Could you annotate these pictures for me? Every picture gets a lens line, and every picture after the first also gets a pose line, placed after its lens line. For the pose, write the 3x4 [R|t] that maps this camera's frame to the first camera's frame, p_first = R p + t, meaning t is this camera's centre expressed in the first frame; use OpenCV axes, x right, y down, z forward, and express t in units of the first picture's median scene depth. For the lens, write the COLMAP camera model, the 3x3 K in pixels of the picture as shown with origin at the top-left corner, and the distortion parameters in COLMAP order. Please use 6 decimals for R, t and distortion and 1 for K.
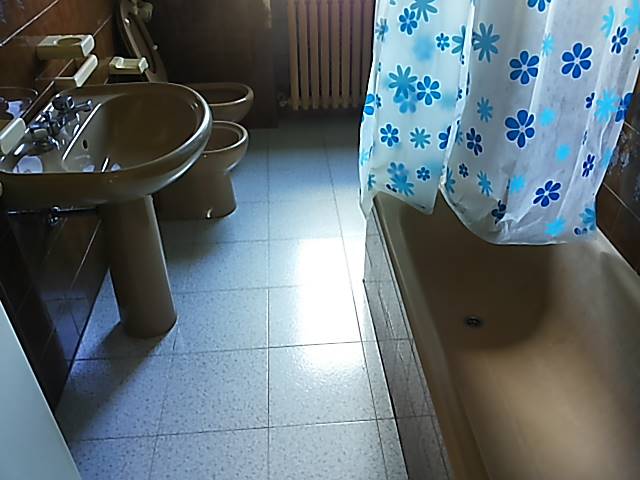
lens RADIAL K [[556.7, 0, 321.4], [0, 556.7, 236.2], [0, 0, 1]] dist [-0.026783, 0.028345]
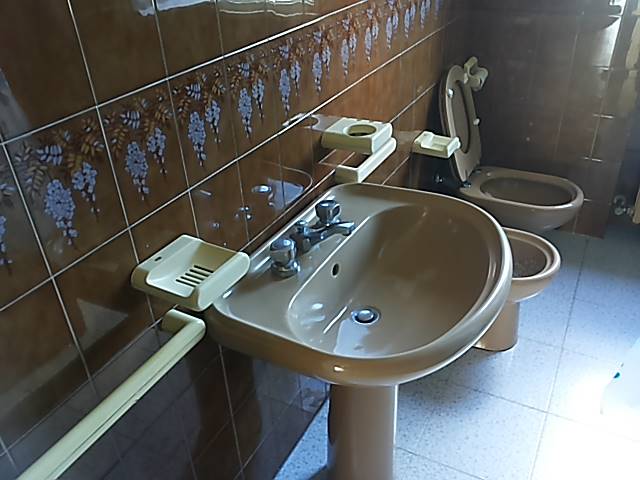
lens RADIAL K [[556.7, 0, 323.3], [0, 556.7, 243.2], [0, 0, 1]] dist [-0.026783, 0.028345]
pose [[0.839867, 0.261639, -0.475572, -0.053239], [-0.282860, 0.958754, 0.027931, -0.143688], [0.463264, 0.111062, 0.879234, 0.200717]]
